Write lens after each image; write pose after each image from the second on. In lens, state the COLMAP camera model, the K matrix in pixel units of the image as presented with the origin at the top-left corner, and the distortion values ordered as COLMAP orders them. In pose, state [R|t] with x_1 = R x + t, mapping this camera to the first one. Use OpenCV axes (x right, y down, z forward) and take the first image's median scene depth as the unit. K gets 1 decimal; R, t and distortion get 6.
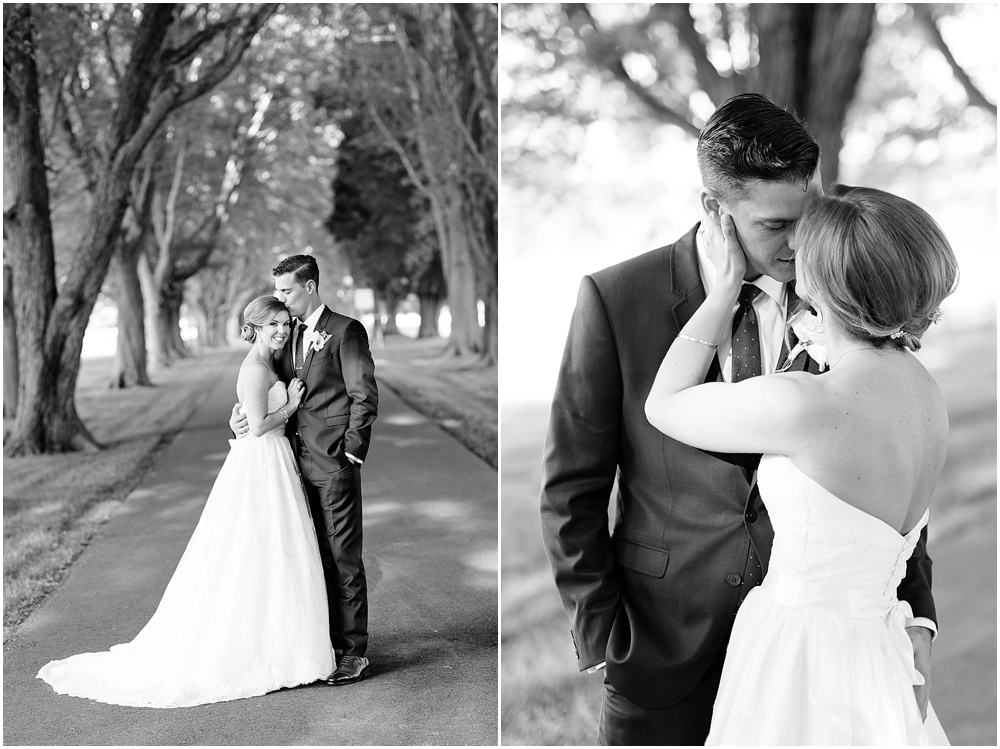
lens RADIAL K [[2382.2, 0, 502.6], [0, 2382.2, 379.9], [0, 0, 1]] dist [-0.167489, 0.000000]
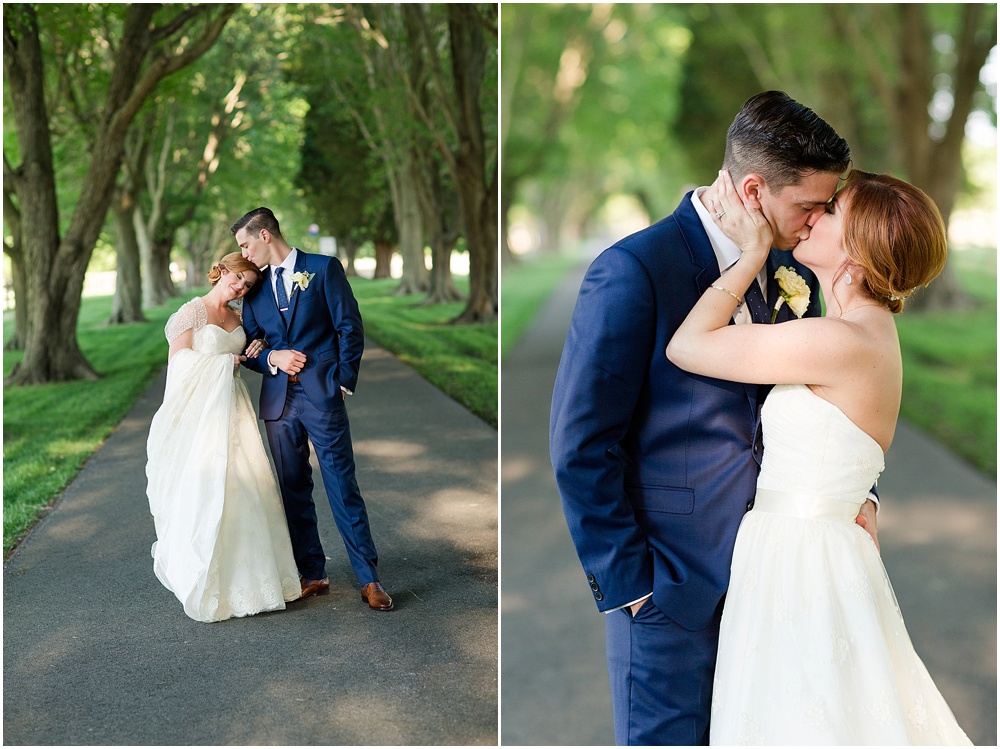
lens RADIAL K [[2382.2, 0, 495.3], [0, 2382.2, 370.5], [0, 0, 1]] dist [-0.167489, 0.000000]
pose [[0.999970, -0.003666, 0.006879, 0.013808], [0.003525, 0.999787, 0.020318, 0.003384], [-0.006952, -0.020293, 0.999770, -0.147958]]
